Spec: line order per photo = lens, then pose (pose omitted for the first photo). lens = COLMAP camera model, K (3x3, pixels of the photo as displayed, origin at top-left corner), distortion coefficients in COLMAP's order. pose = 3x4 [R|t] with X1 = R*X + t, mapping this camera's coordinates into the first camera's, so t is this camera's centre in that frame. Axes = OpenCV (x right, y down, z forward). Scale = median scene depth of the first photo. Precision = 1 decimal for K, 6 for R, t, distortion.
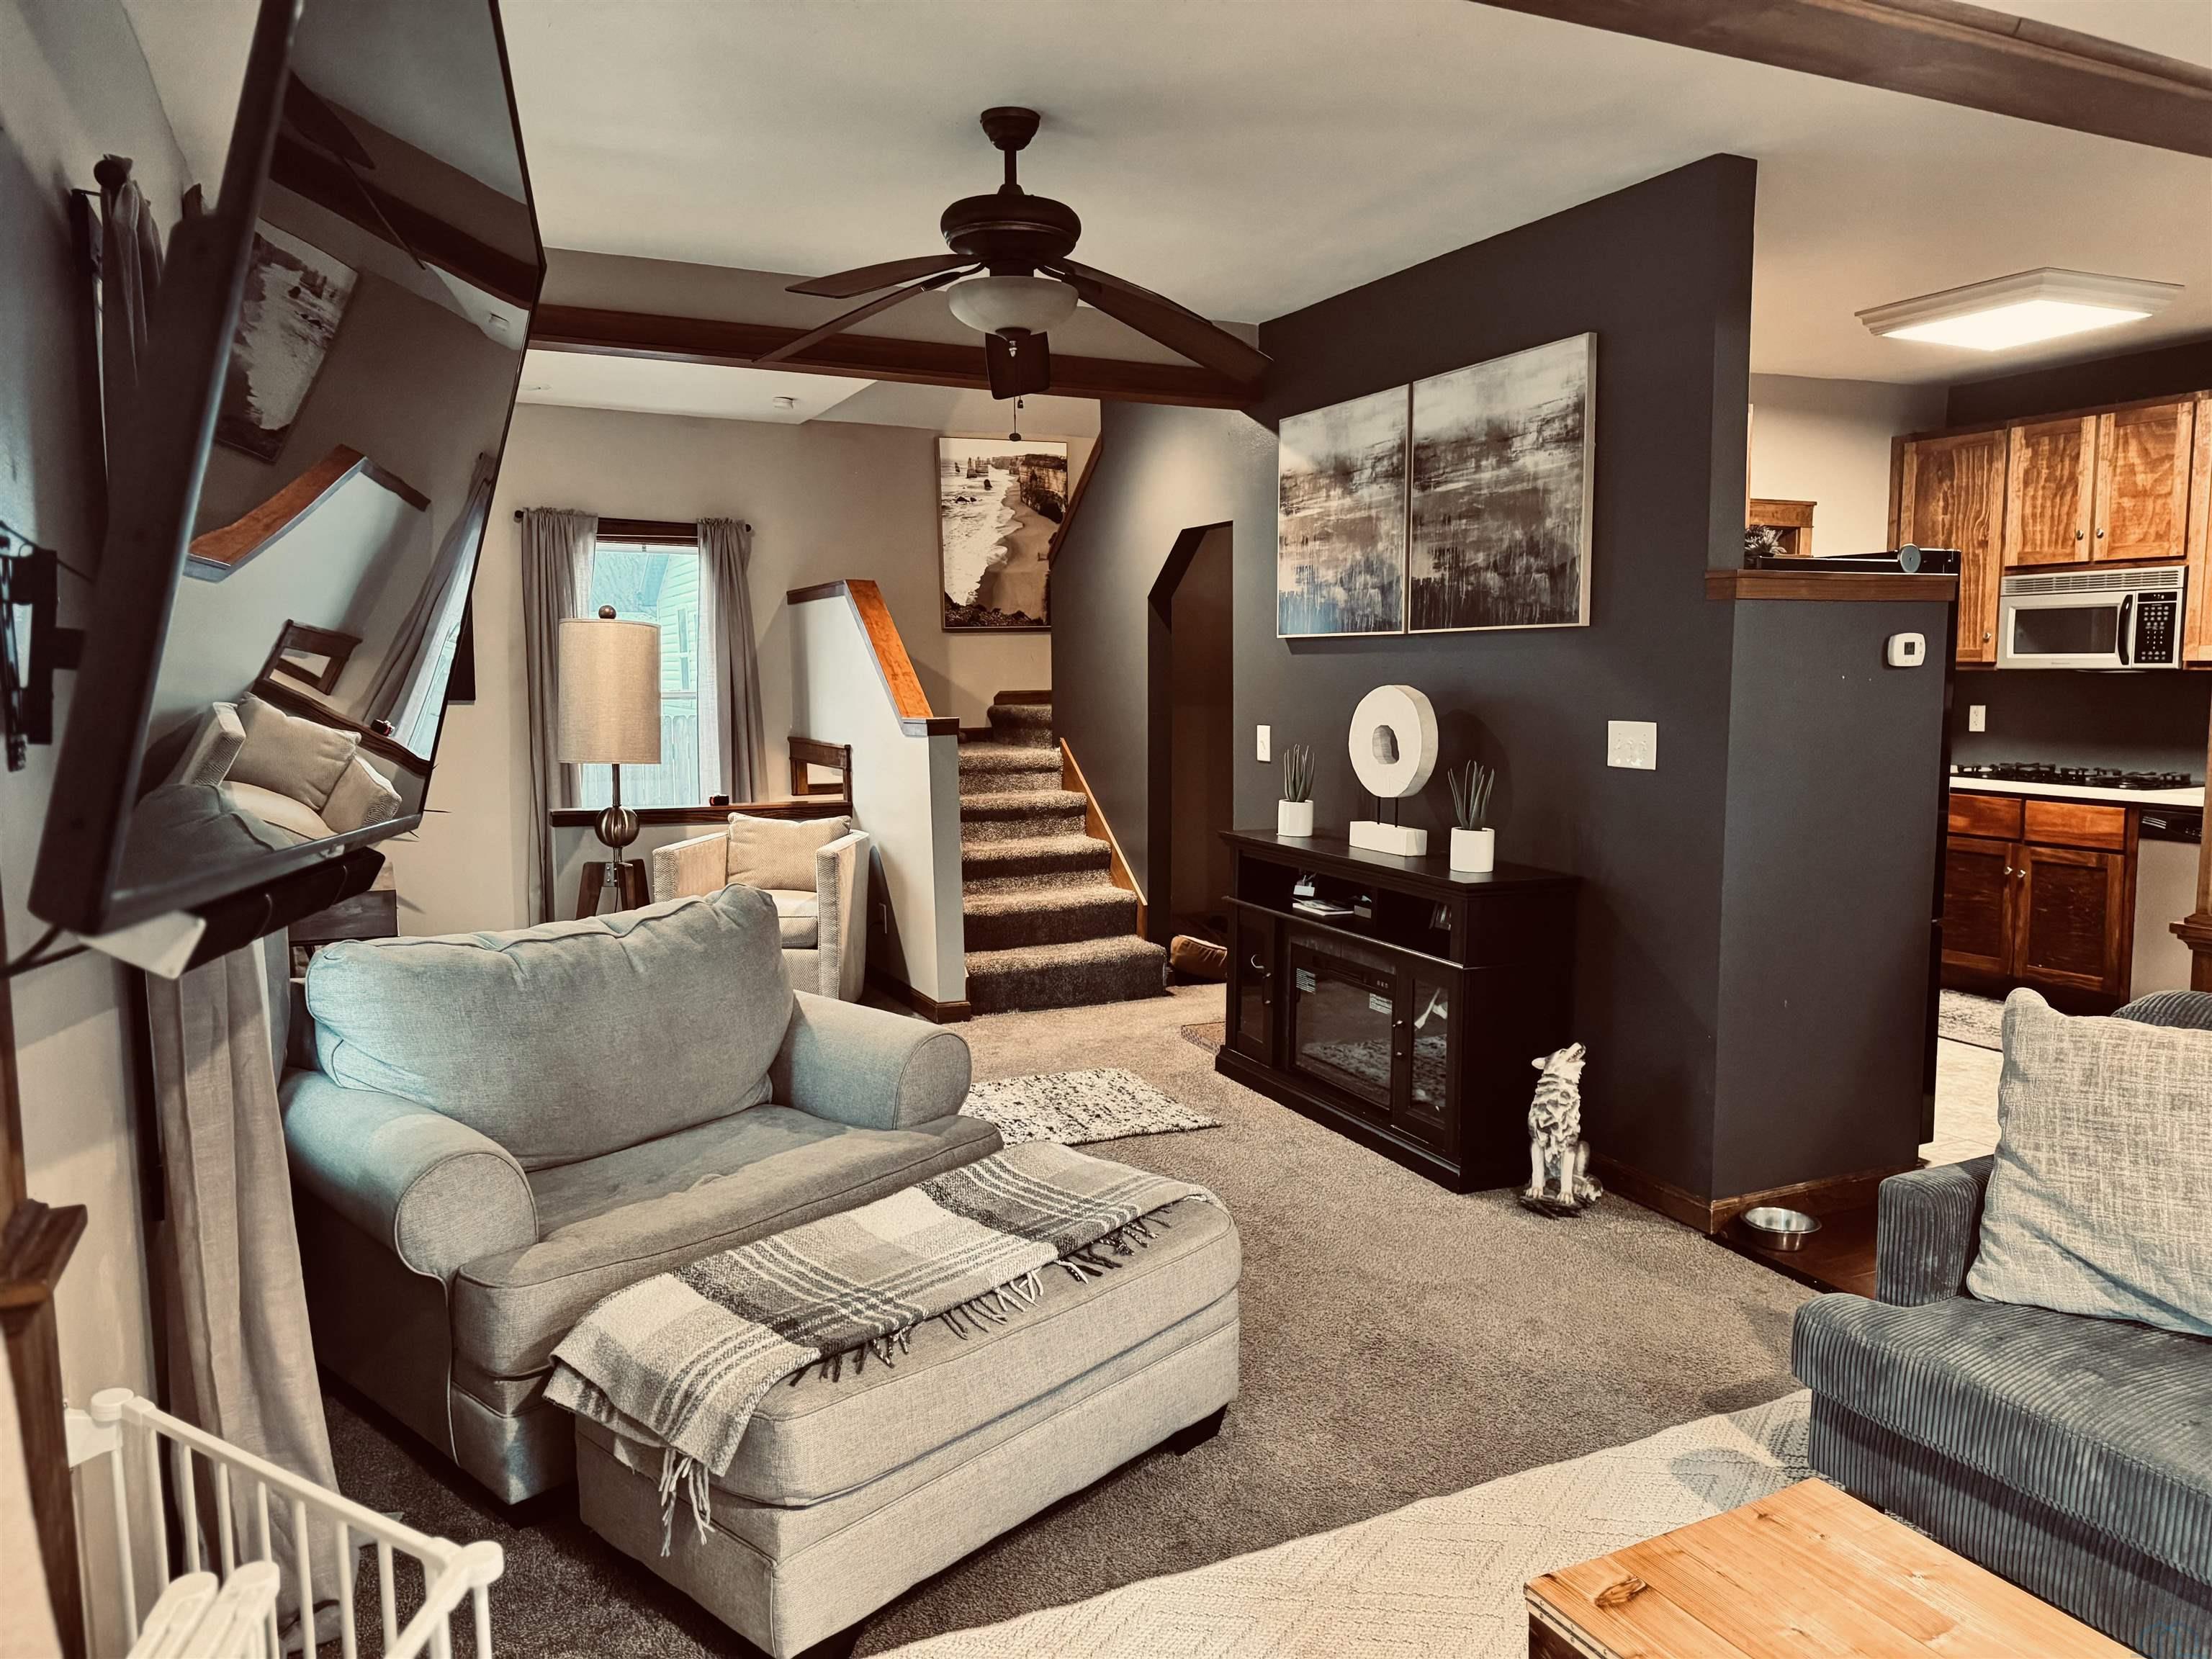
lens RADIAL K [[1550.6, 0, 1106.0], [0, 1550.6, 829.5], [0, 0, 1]] dist [0.047095, -0.062505]
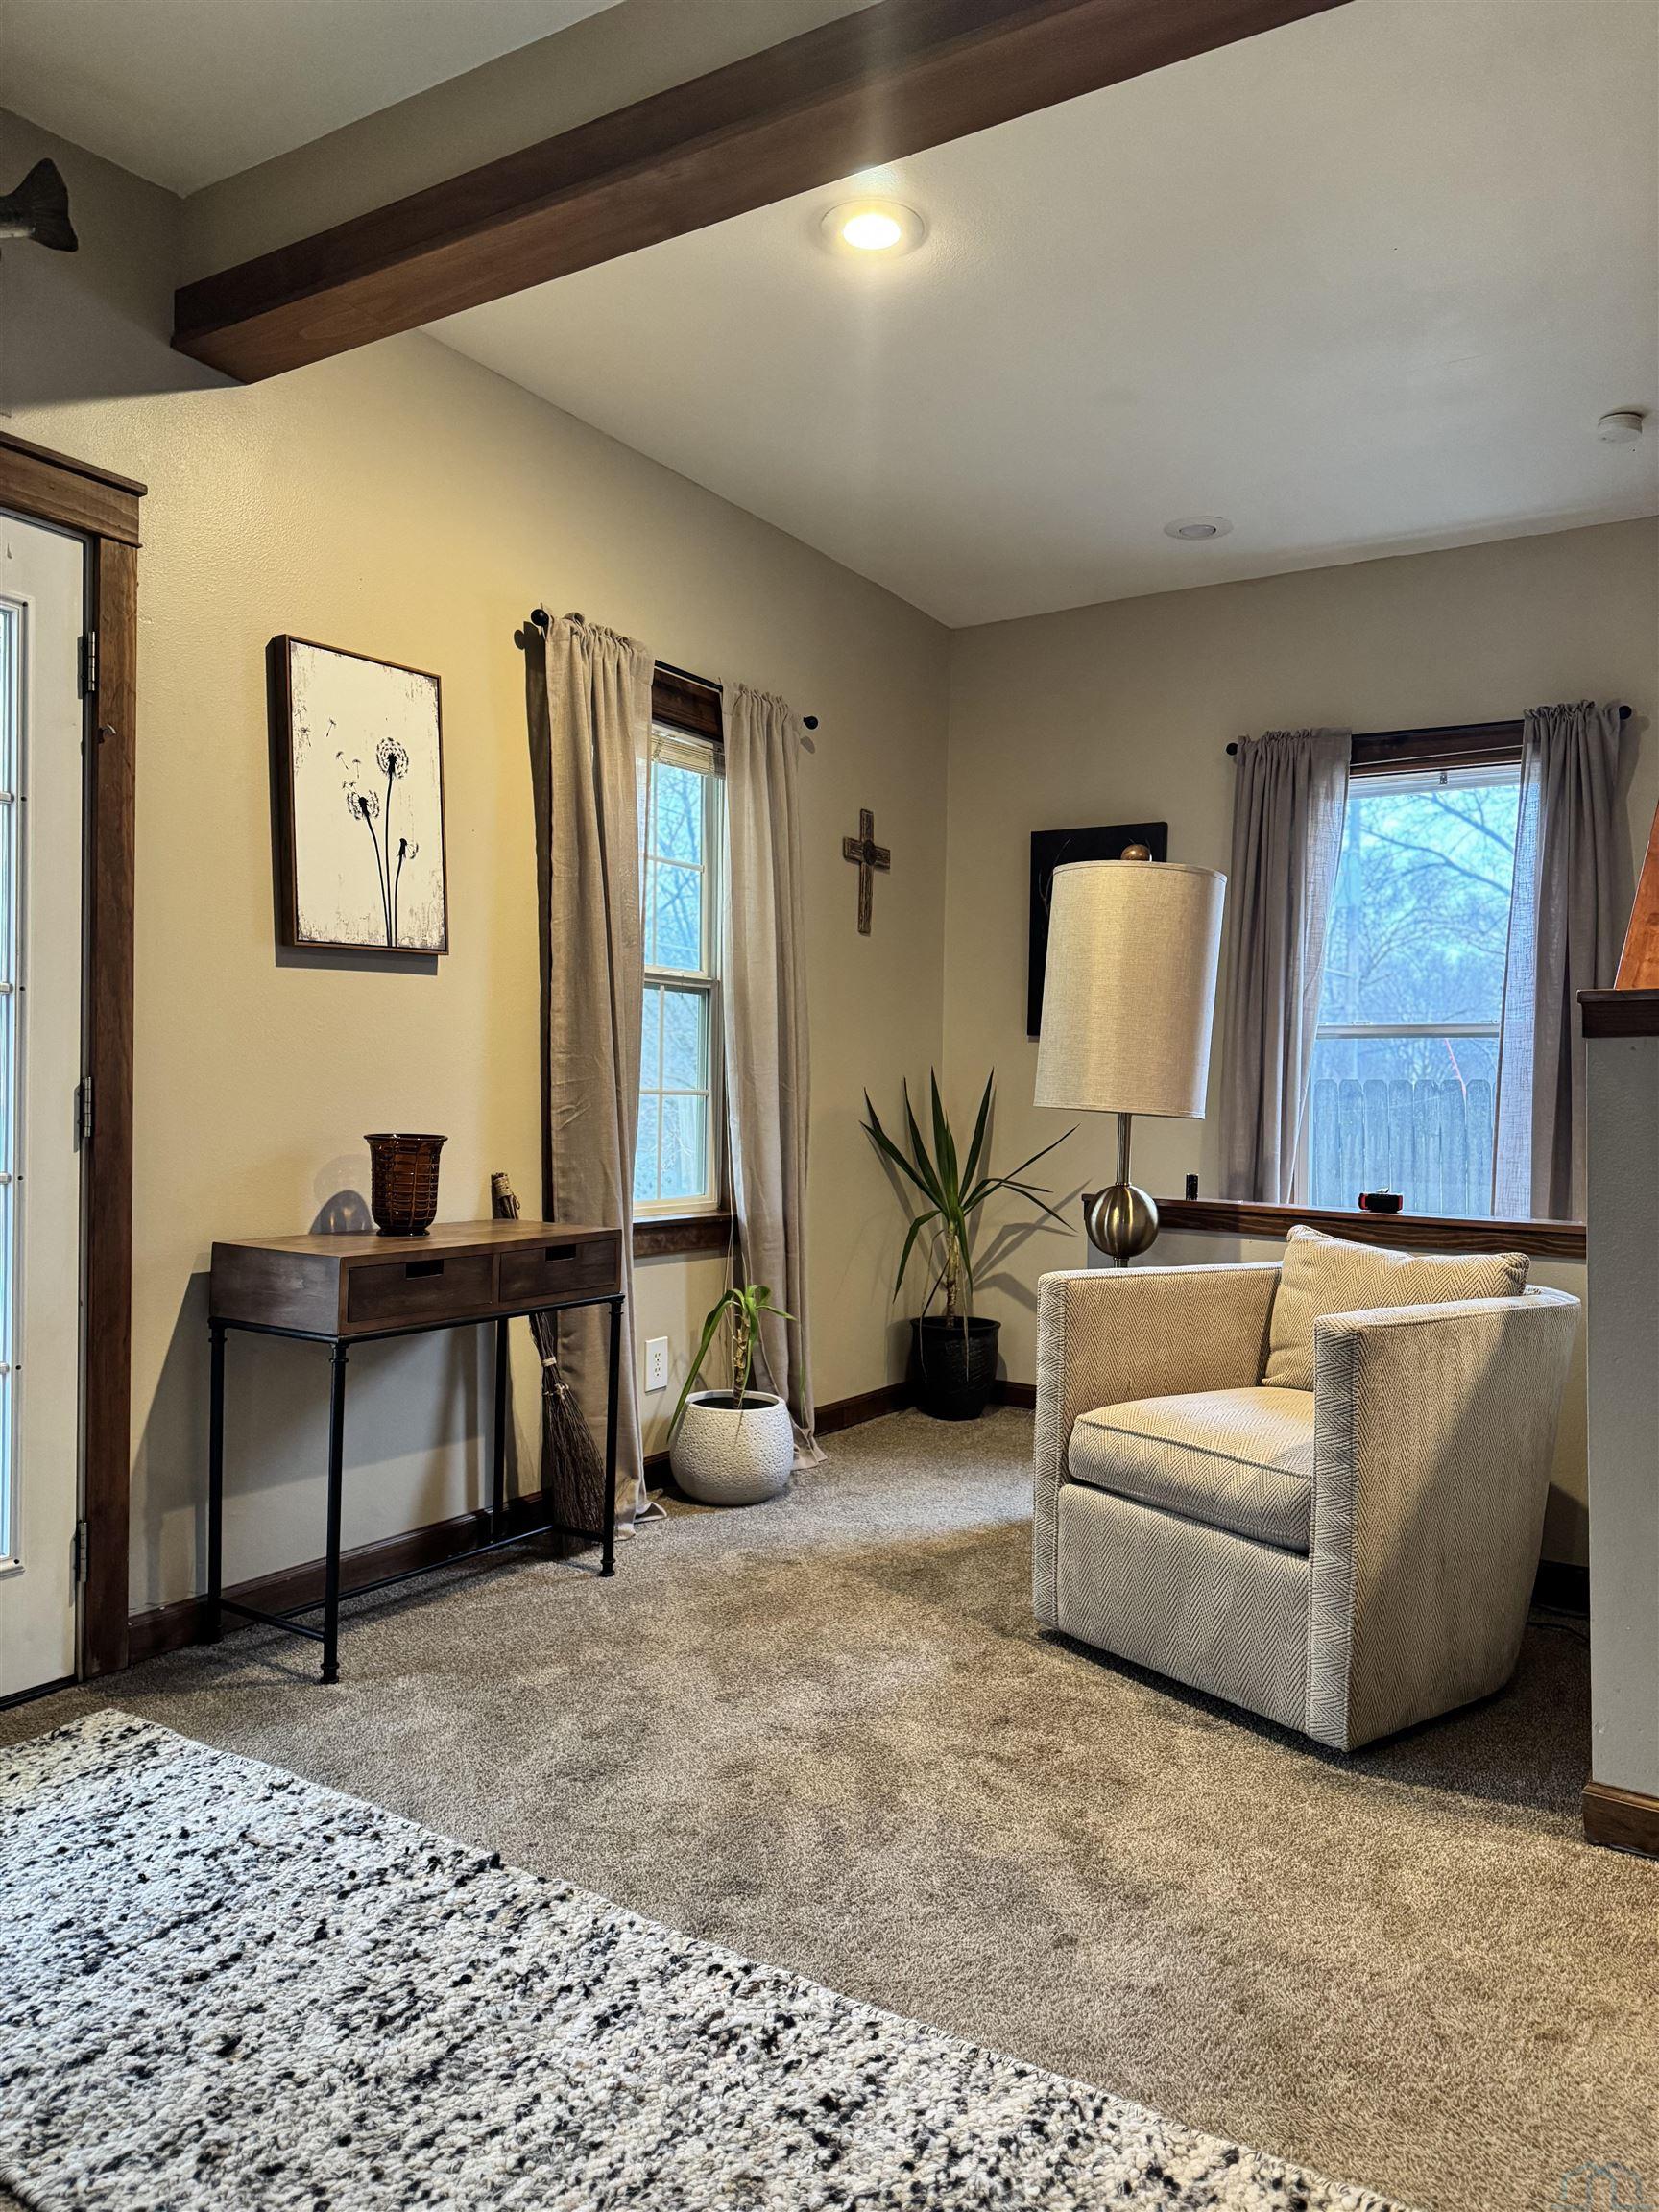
lens RADIAL K [[1516.7, 0, 831.4], [0, 1516.7, 1132.6], [0, 0, 1]] dist [0.059643, -0.099889]
pose [[0.509396, 0.043362, -0.859439, 0.122878], [-0.115699, 0.993113, -0.018469, -0.018444], [0.852719, 0.108844, 0.510905, 0.767242]]
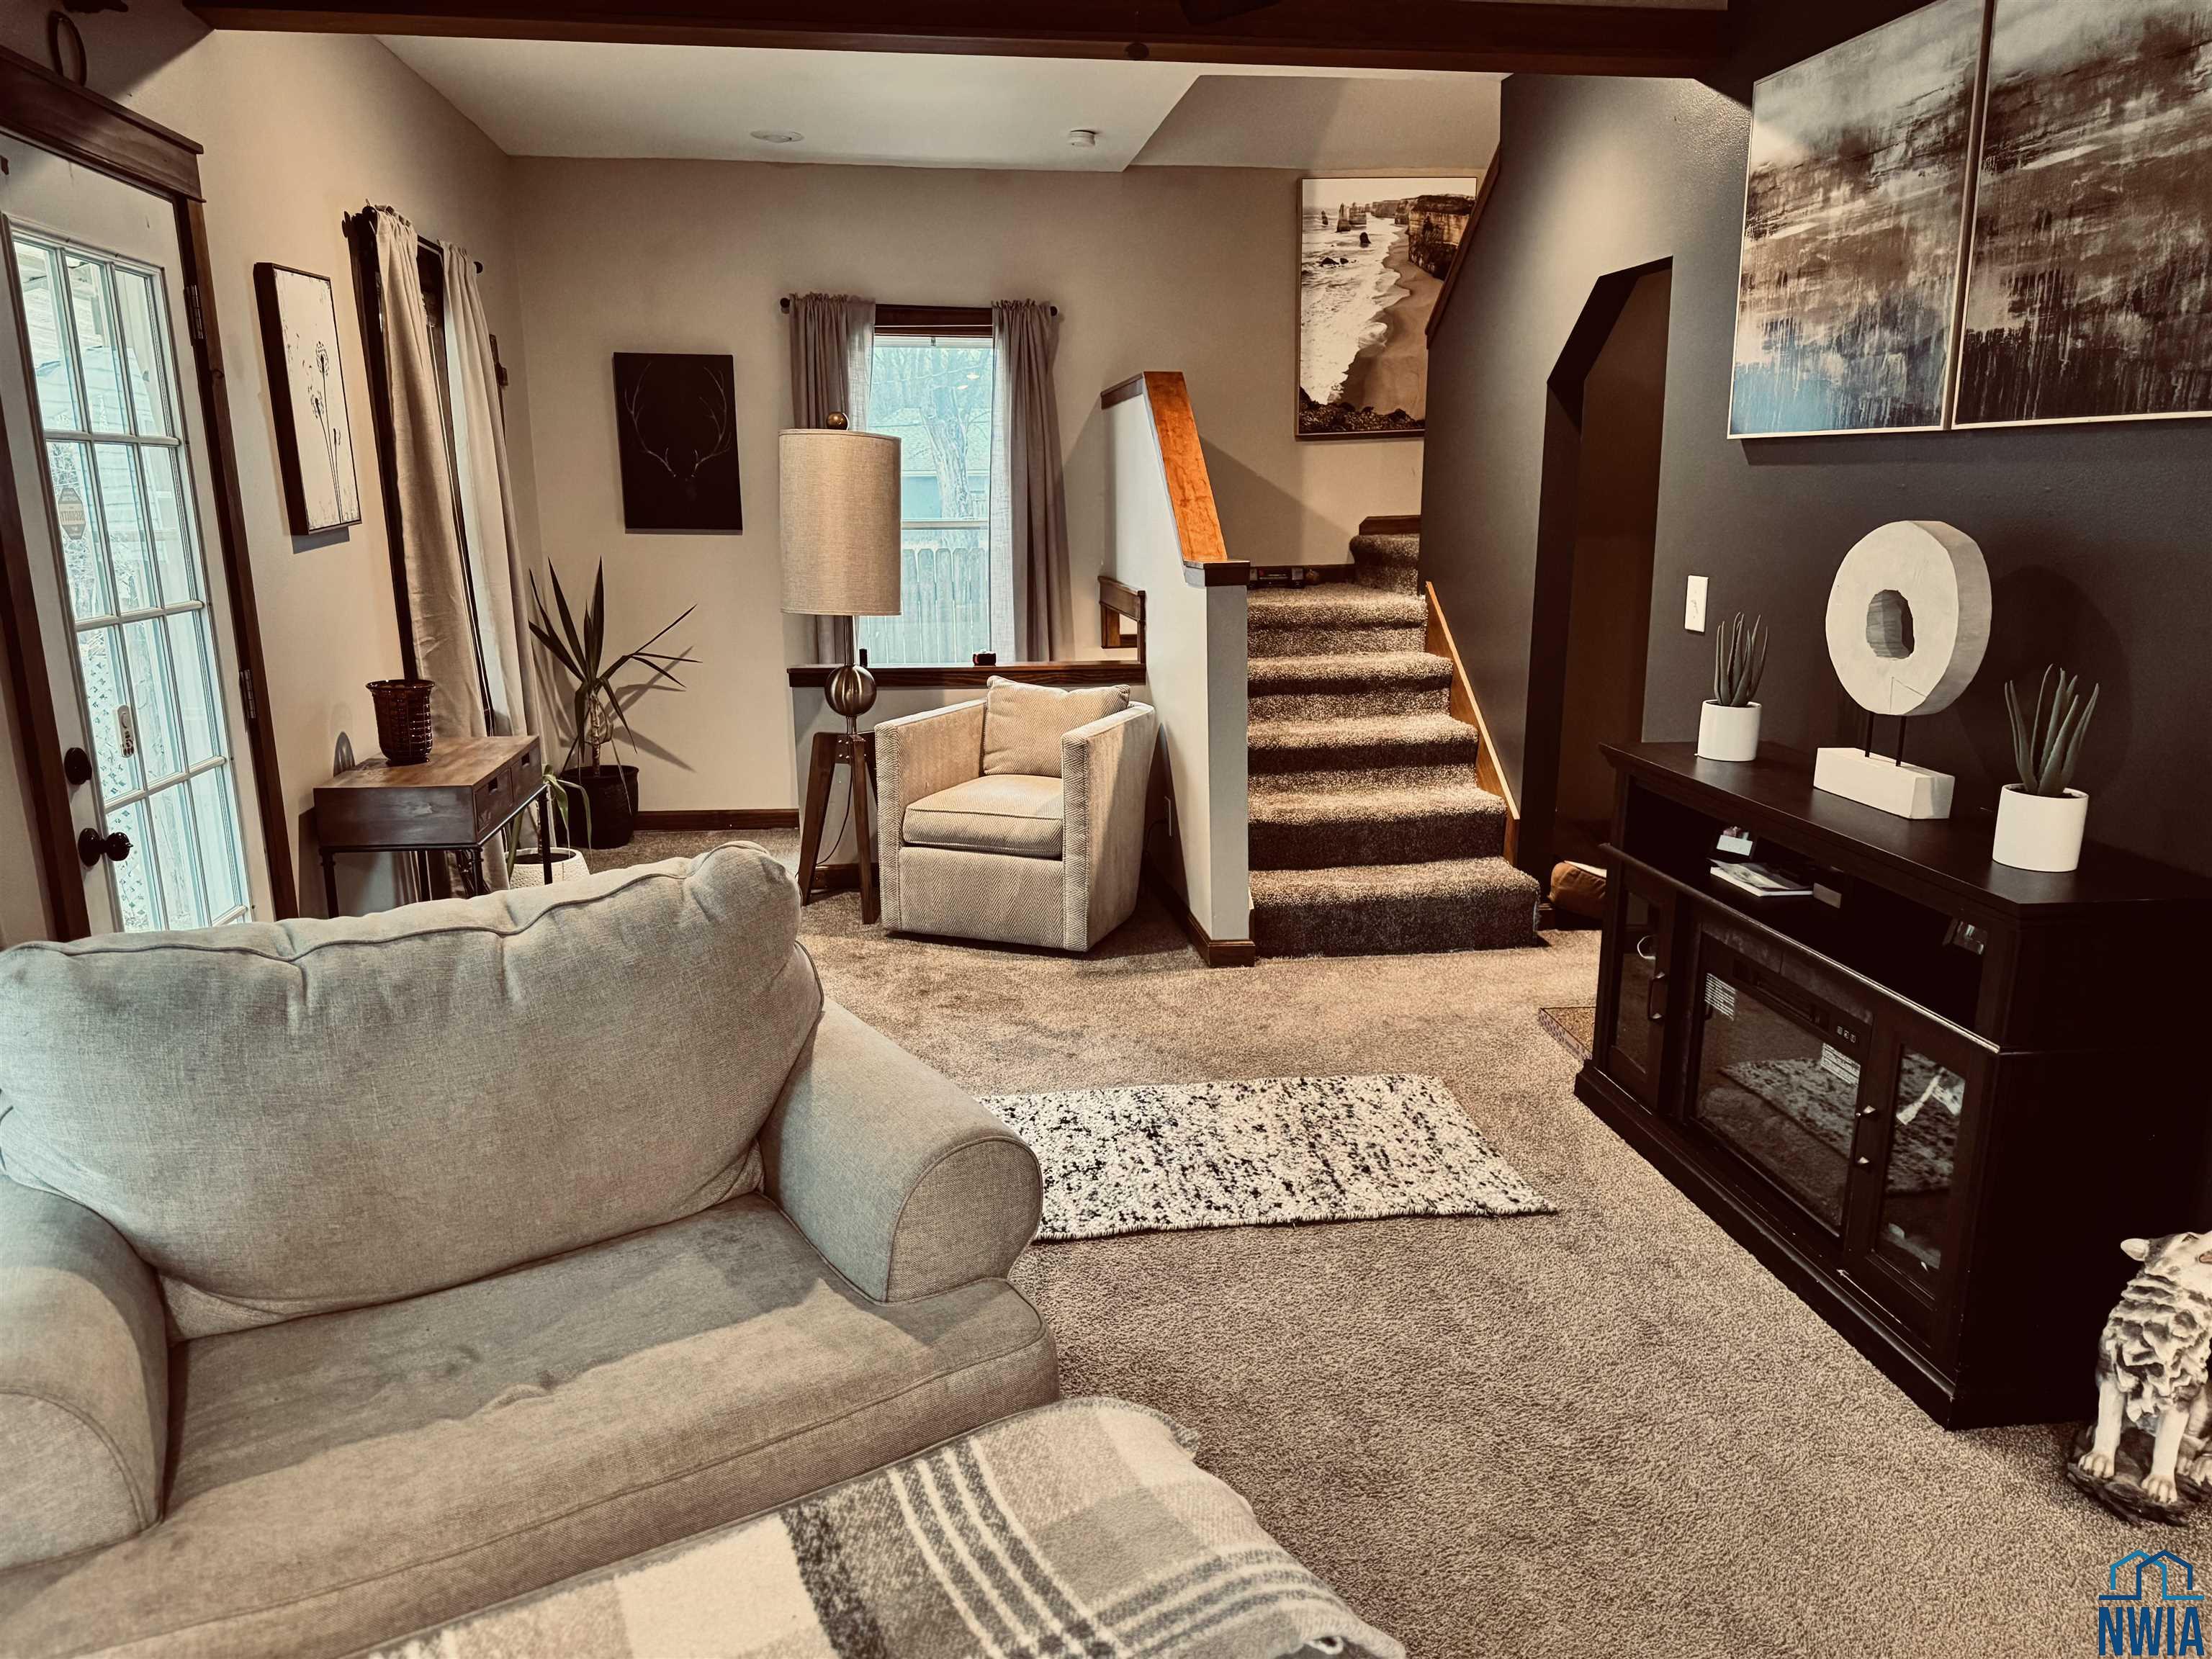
lens RADIAL K [[1516.7, 0, 1106.0], [0, 1516.7, 829.5], [0, 0, 1]] dist [0.059643, -0.099889]
pose [[0.952240, 0.063489, -0.298676, 0.071764], [-0.026602, 0.991675, 0.125985, -0.040693], [0.304188, -0.112022, 0.946002, 0.338025]]
